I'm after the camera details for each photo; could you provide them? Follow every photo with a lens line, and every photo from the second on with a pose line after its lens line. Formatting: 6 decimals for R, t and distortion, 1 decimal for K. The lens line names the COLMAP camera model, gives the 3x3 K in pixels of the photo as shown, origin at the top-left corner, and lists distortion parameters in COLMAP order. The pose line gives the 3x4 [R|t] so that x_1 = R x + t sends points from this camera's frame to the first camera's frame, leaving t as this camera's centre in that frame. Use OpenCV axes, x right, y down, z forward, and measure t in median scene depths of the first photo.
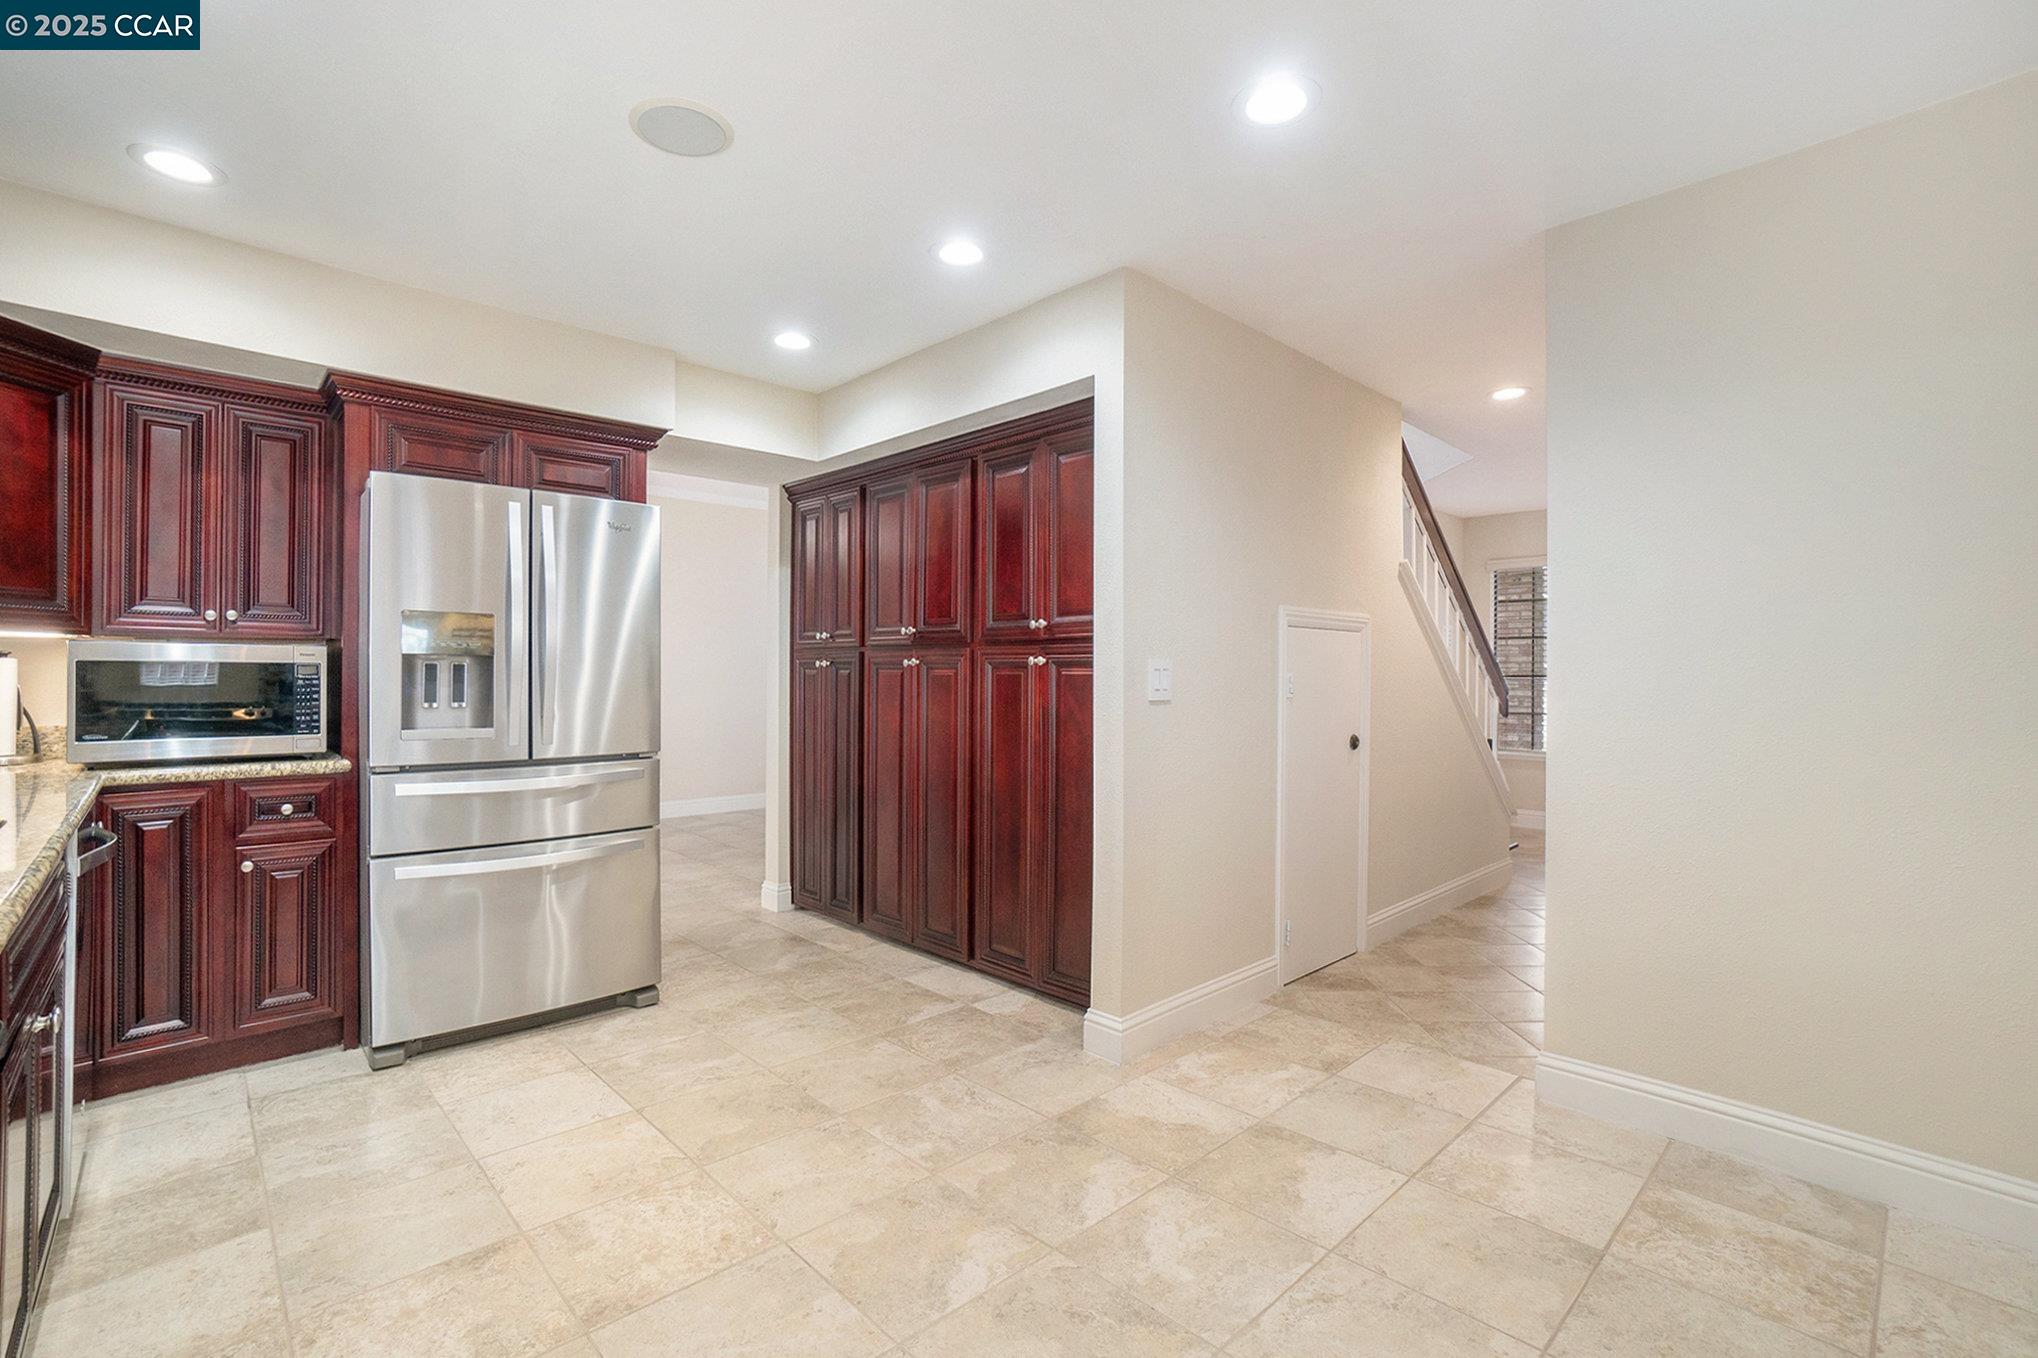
lens RADIAL K [[894.9, 0, 1019.0], [0, 894.9, 679.0], [0, 0, 1]] dist [-0.046174, 0.024877]
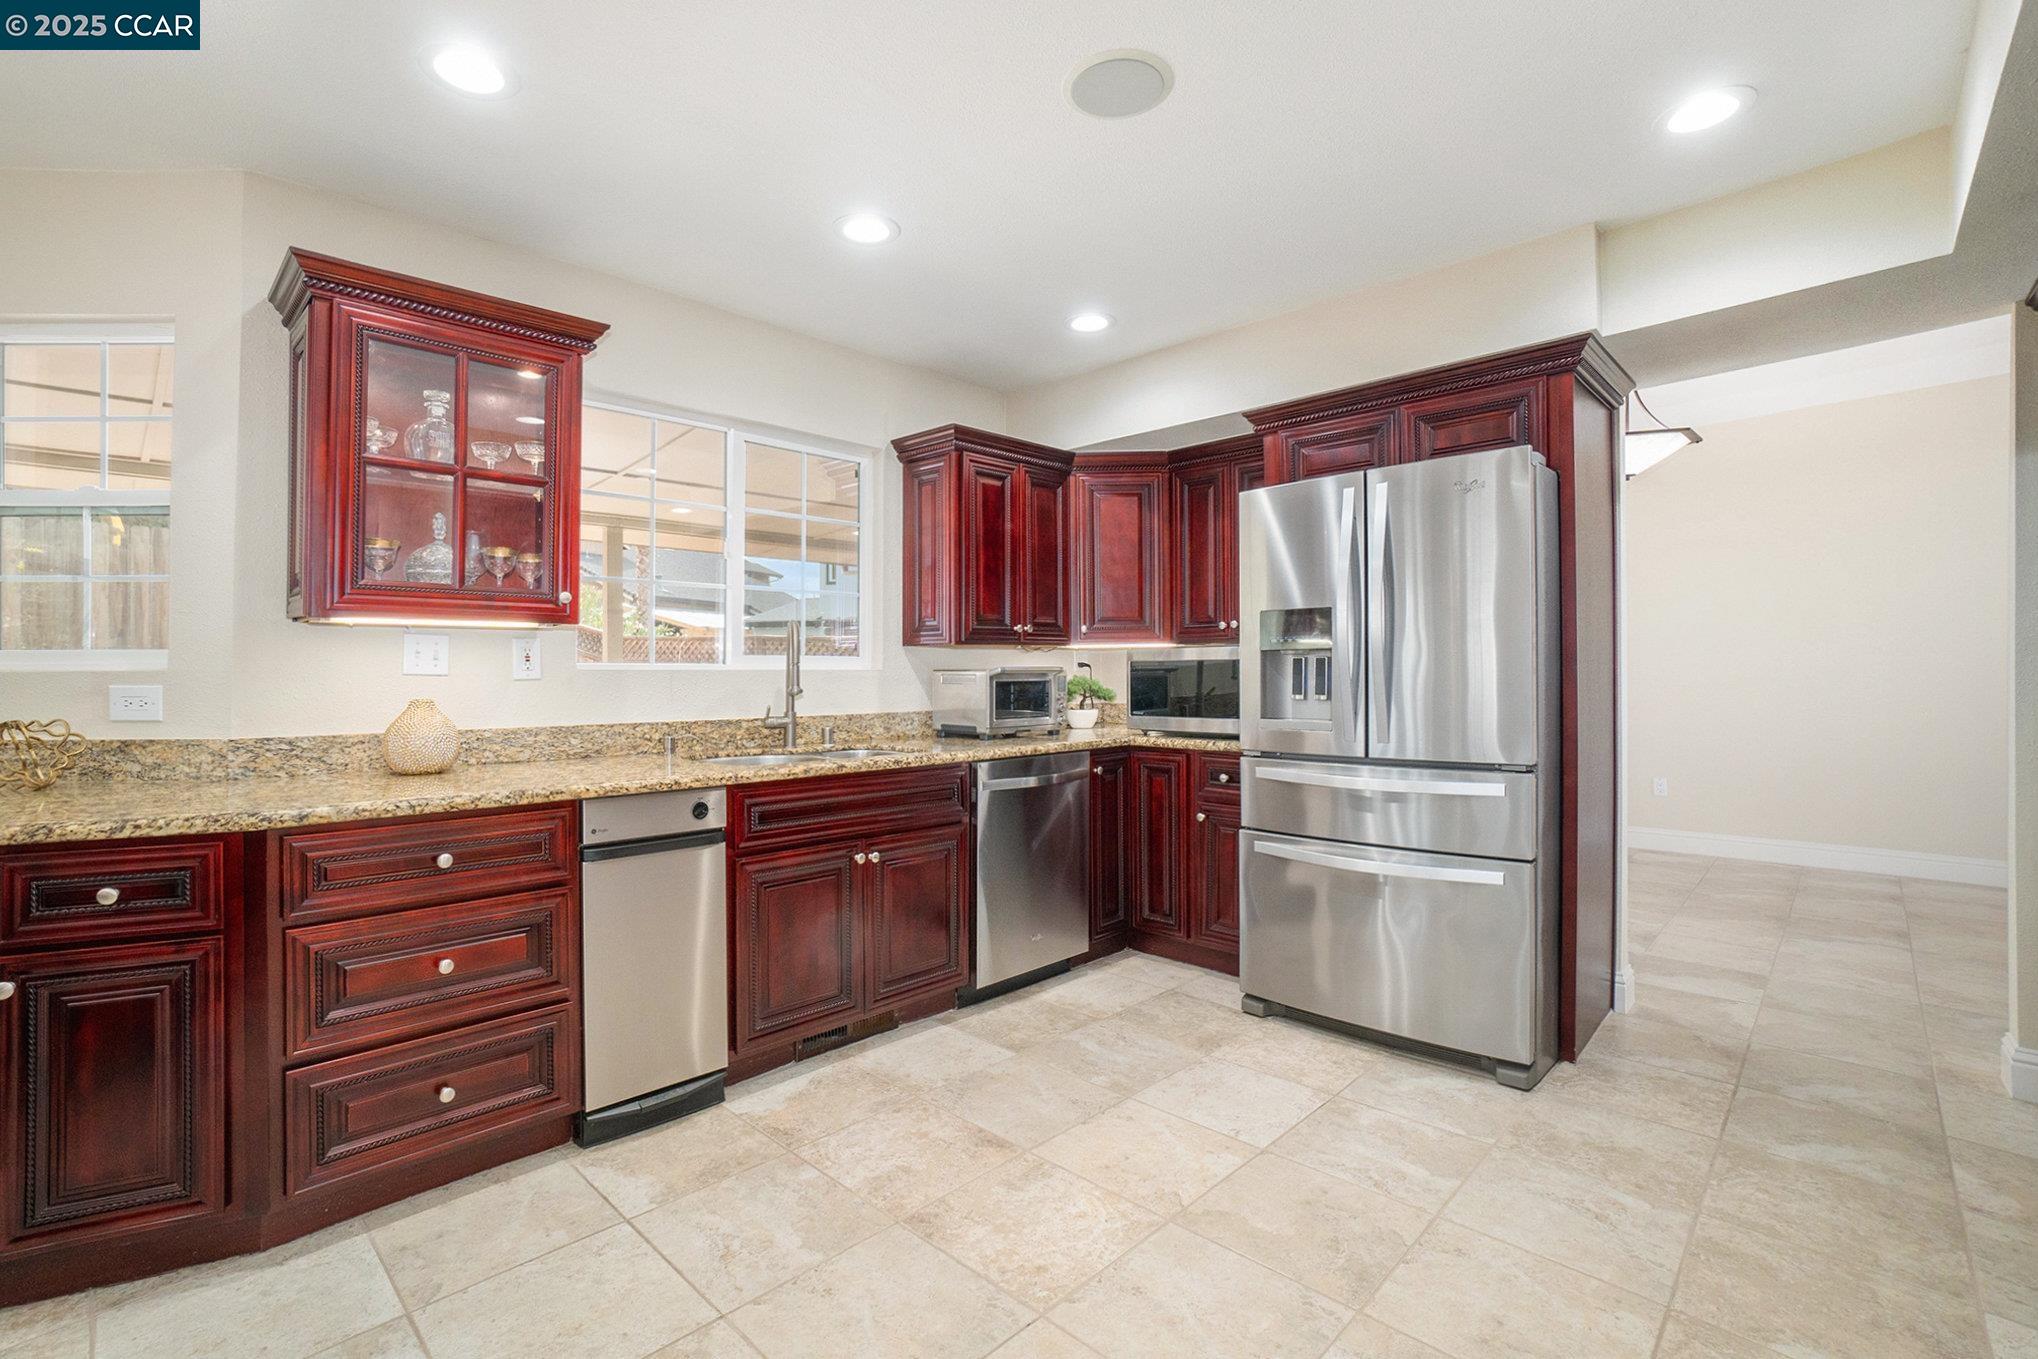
lens RADIAL K [[894.9, 0, 1019.0], [0, 894.9, 679.5], [0, 0, 1]] dist [-0.046174, 0.024877]
pose [[0.052653, 0.001774, -0.998611, 0.409545], [0.003503, 0.999992, 0.001962, 0.005409], [0.998607, -0.003601, 0.052646, 0.637424]]
